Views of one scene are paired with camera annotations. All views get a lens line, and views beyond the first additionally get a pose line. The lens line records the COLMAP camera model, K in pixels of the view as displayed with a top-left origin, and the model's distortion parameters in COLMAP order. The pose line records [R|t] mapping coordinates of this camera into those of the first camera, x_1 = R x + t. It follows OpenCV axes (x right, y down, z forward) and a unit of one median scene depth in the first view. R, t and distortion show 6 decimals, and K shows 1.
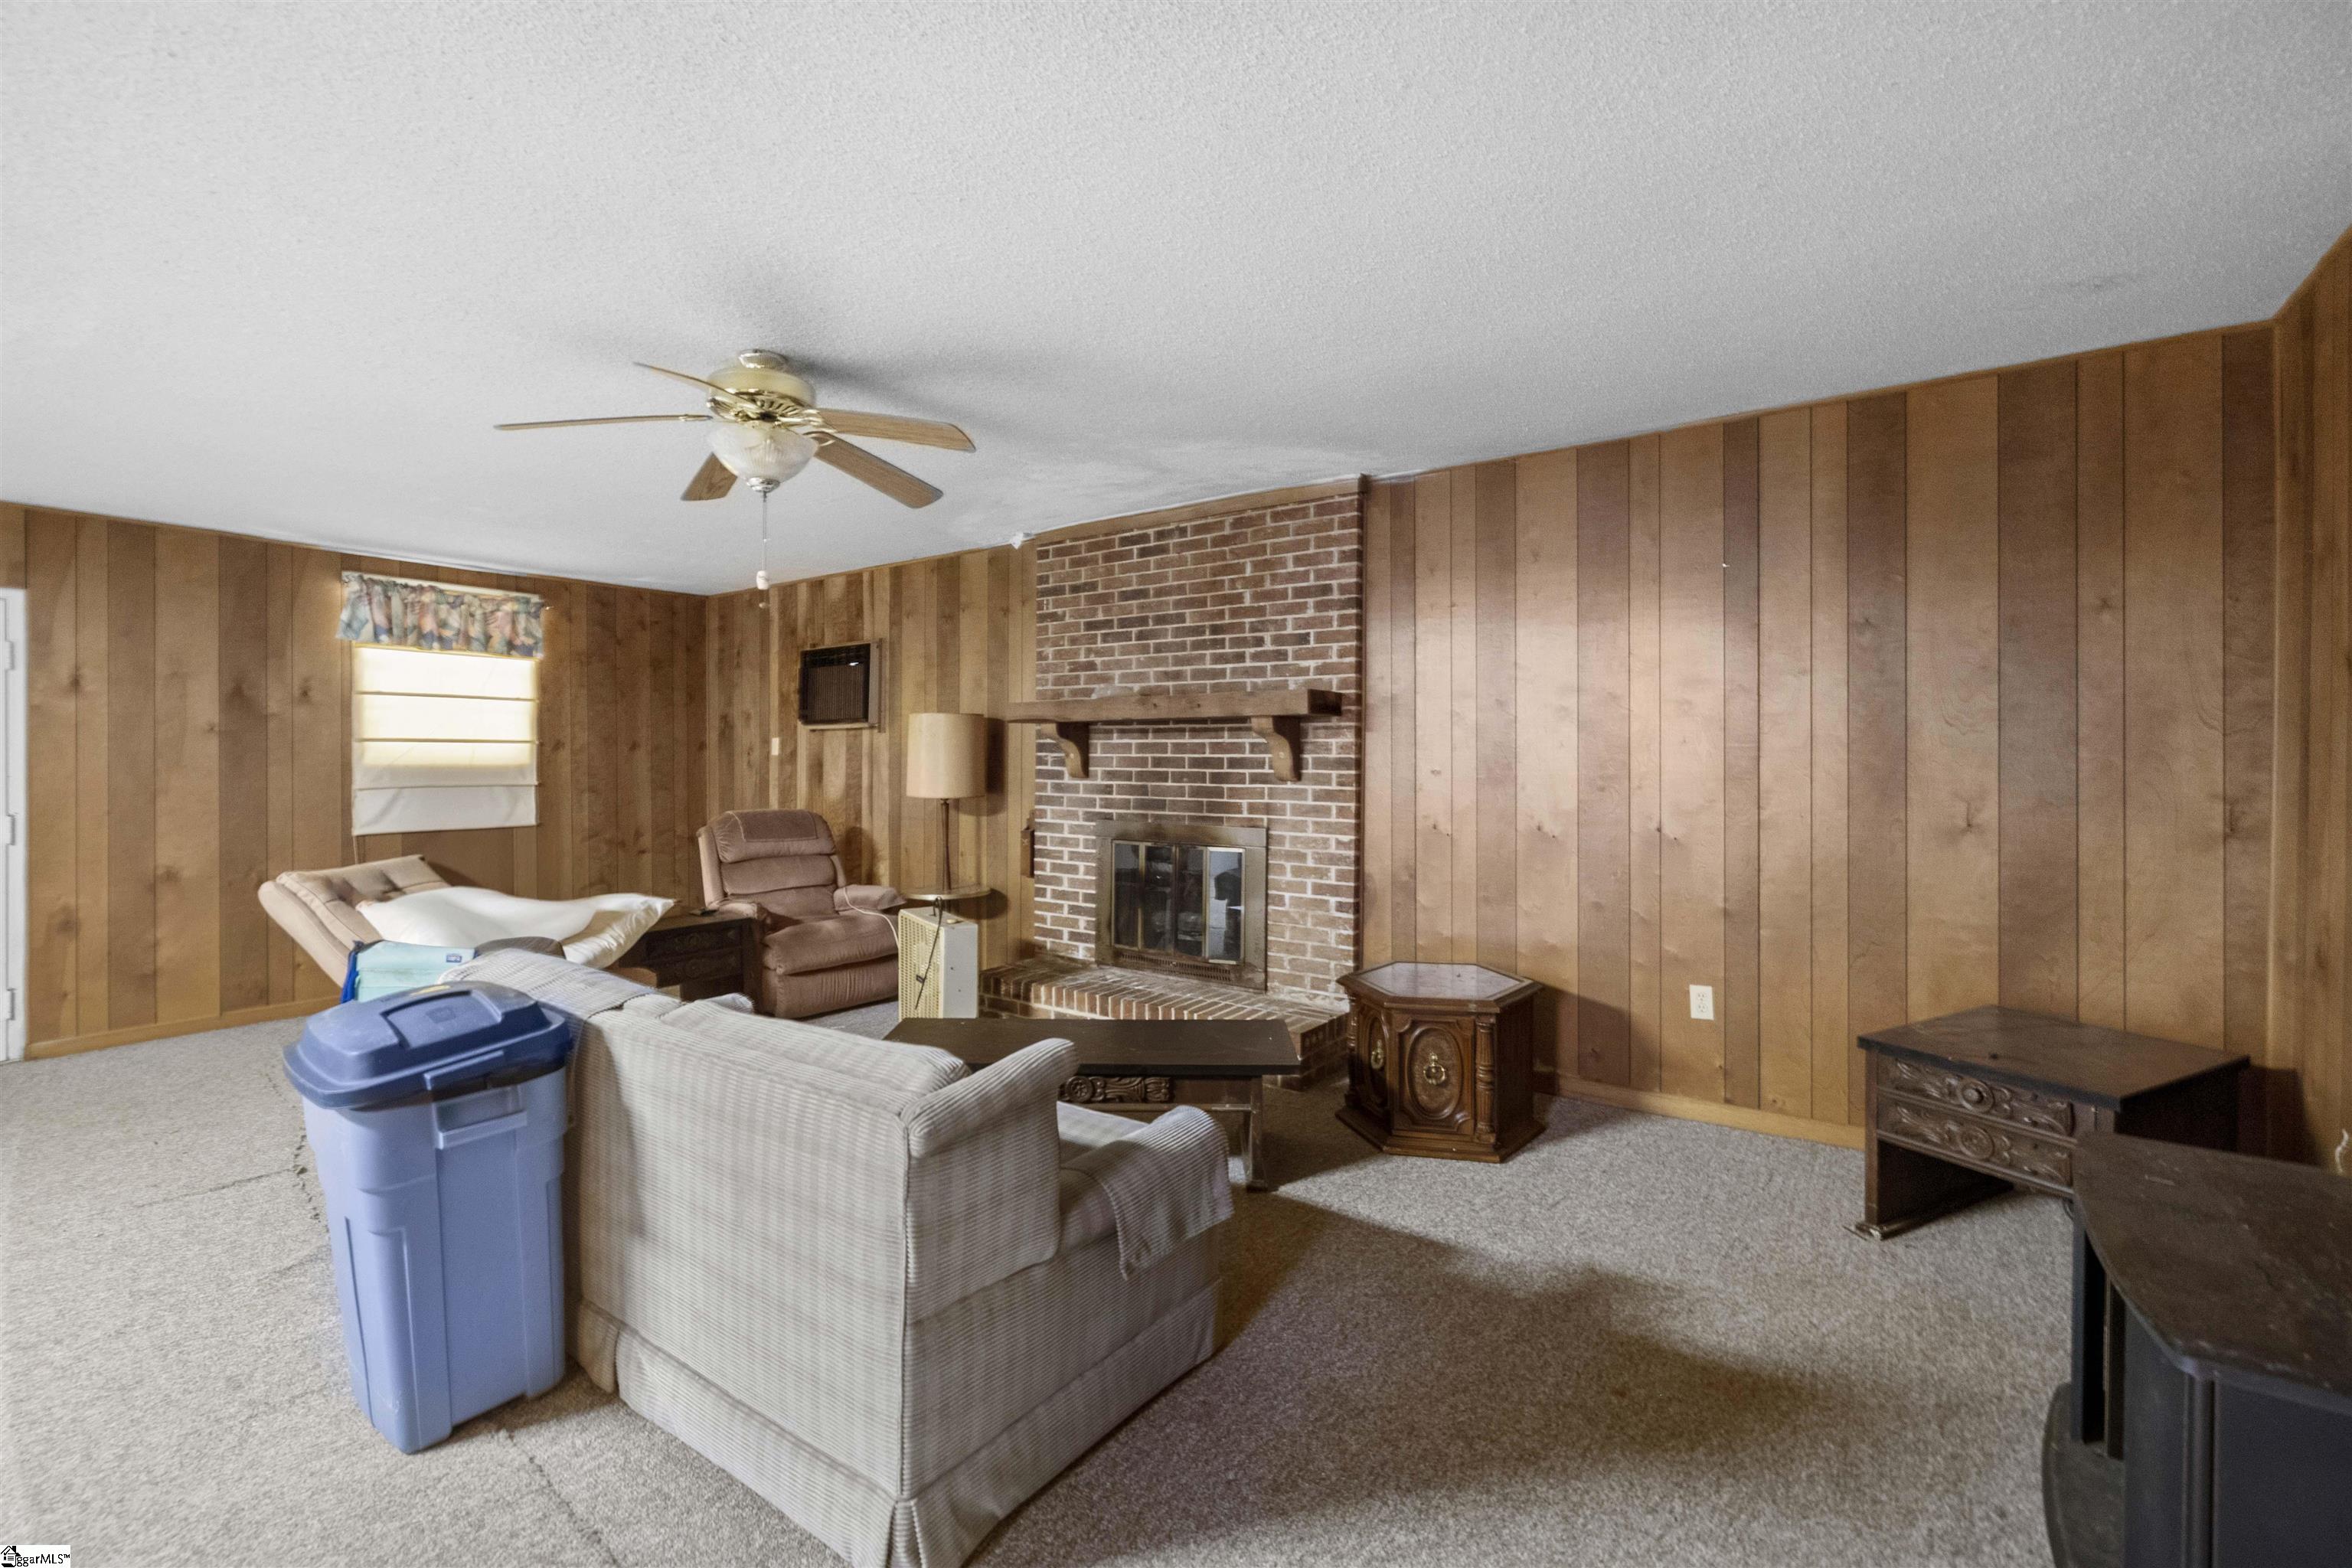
lens RADIAL K [[1017.0, 0, 1174.6], [0, 1017.0, 767.2], [0, 0, 1]] dist [-0.000123, -0.000063]
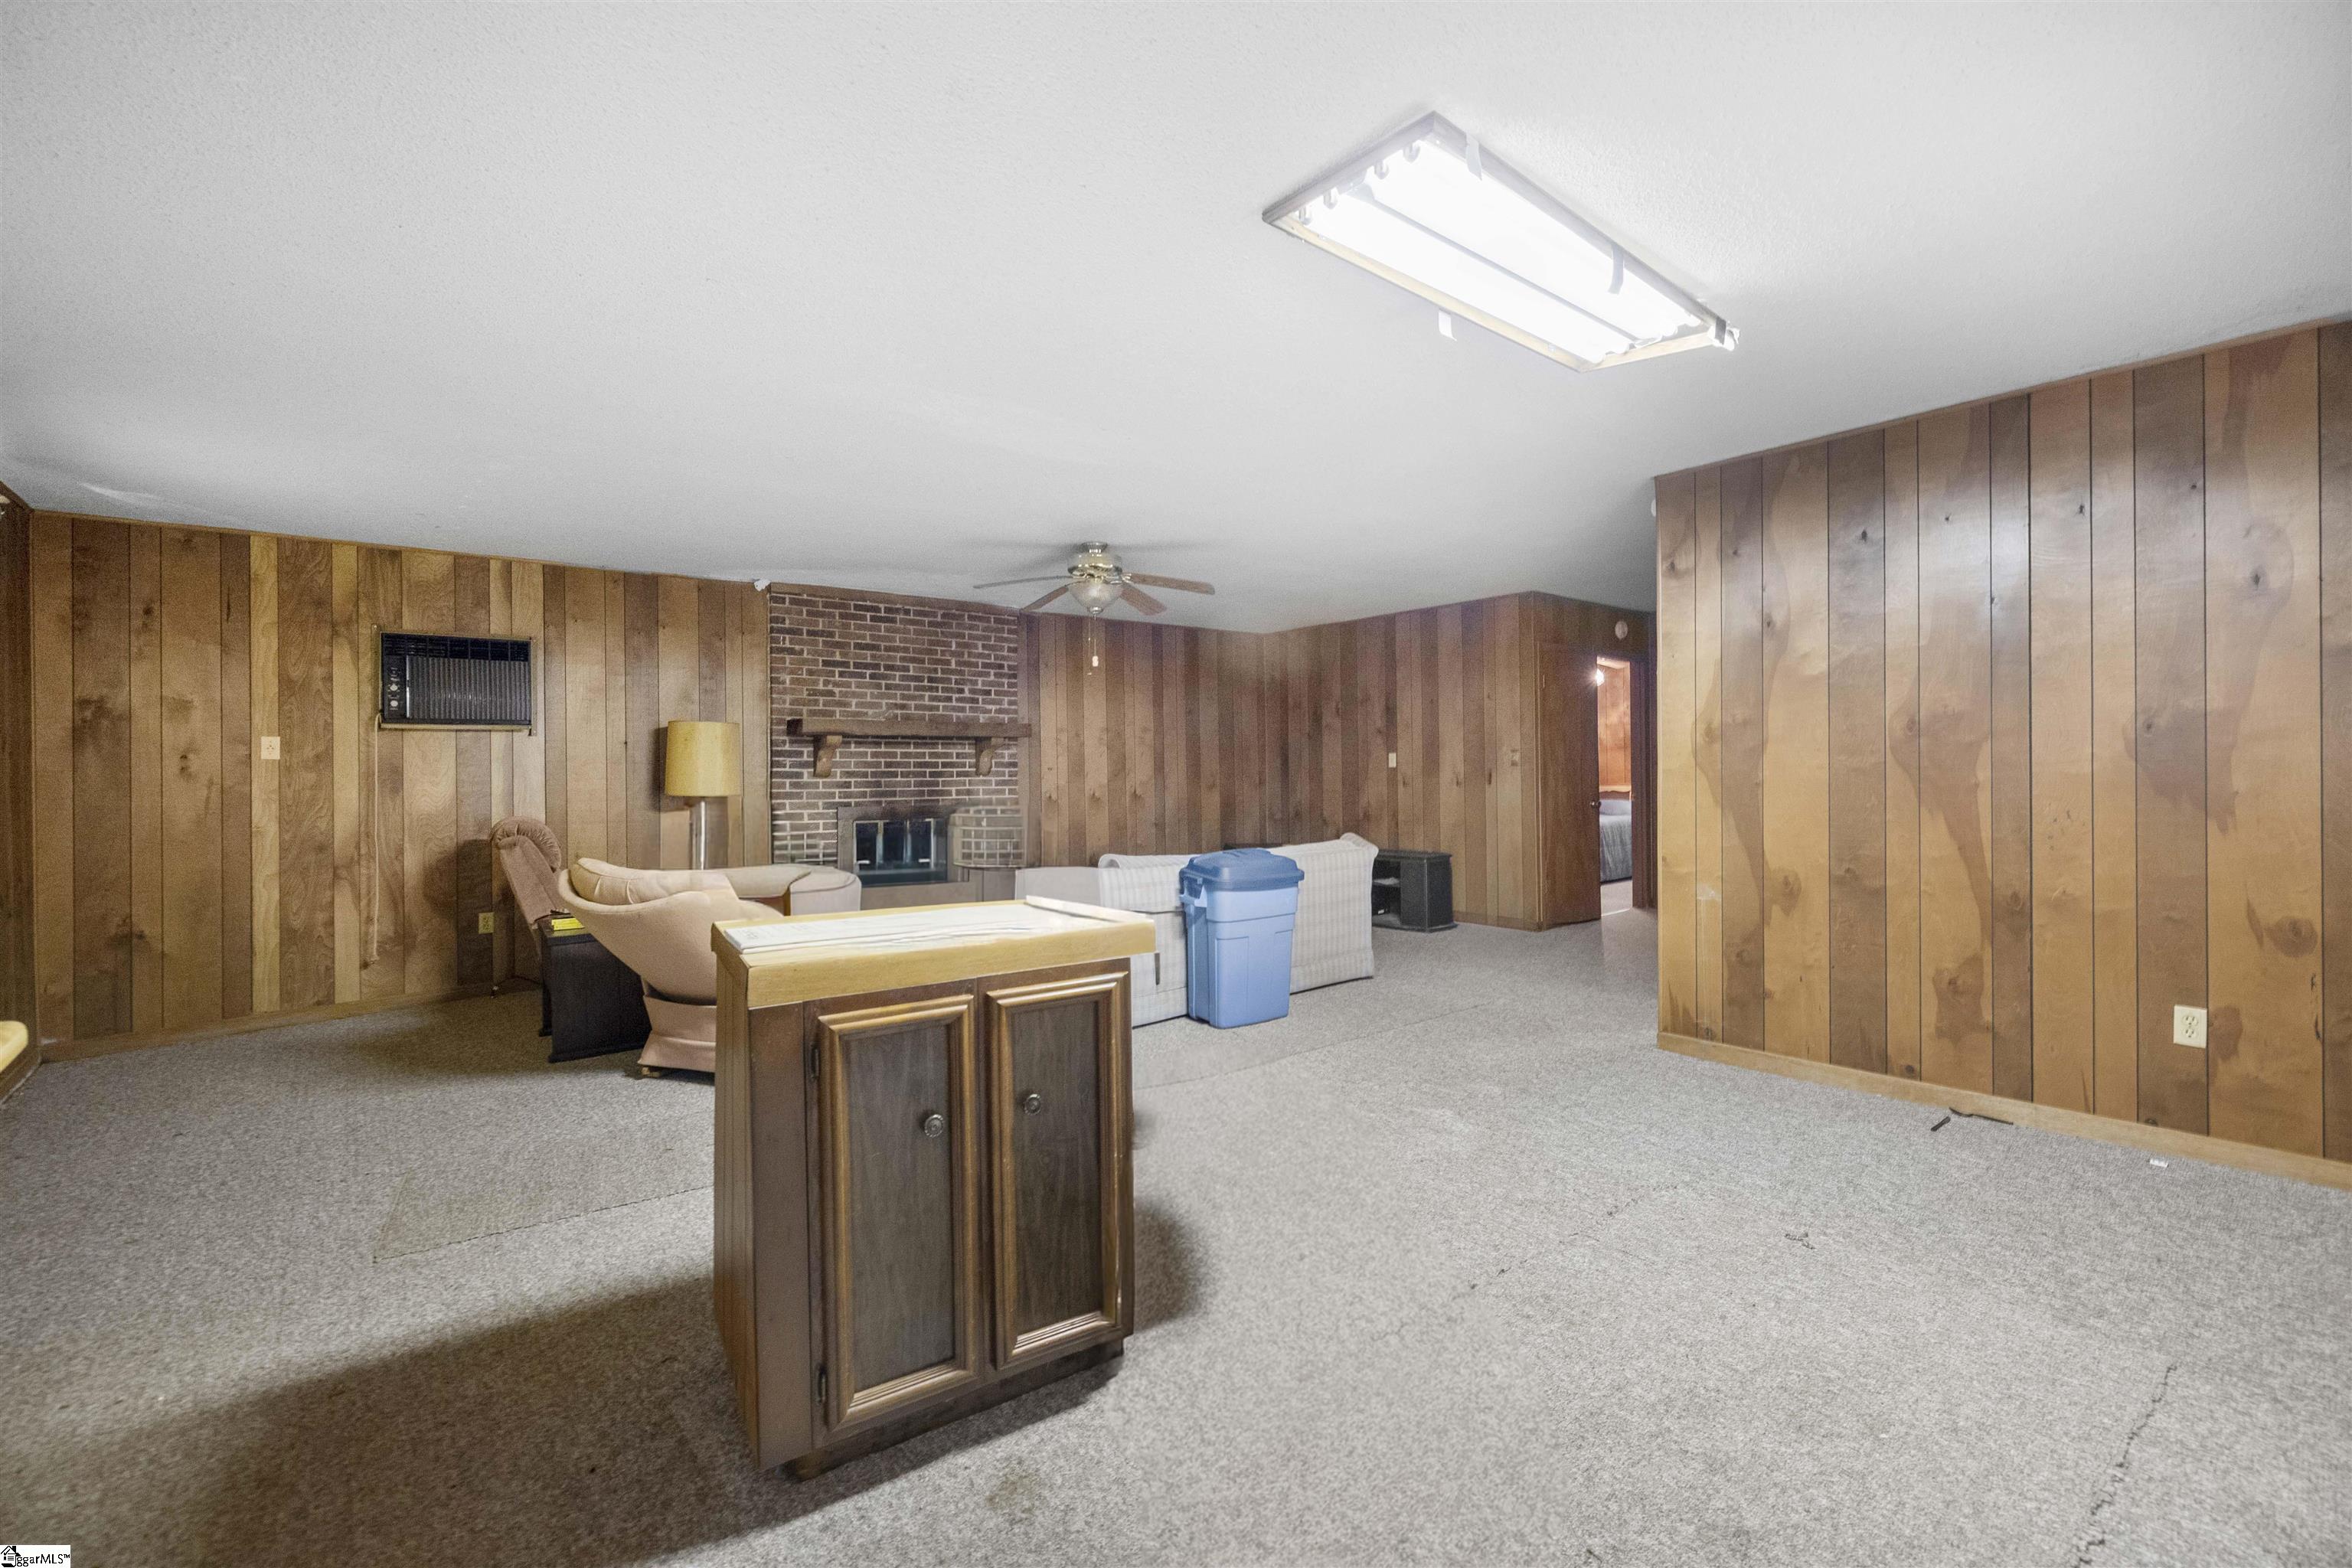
lens RADIAL K [[1017.0, 0, 1174.4], [0, 1017.0, 775.1], [0, 0, 1]] dist [-0.000123, -0.000063]
pose [[0.261245, -0.009662, 0.965224, -1.339999], [0.016038, 0.999855, 0.005668, 0.008542], [-0.965139, 0.014000, 0.261362, 0.224642]]
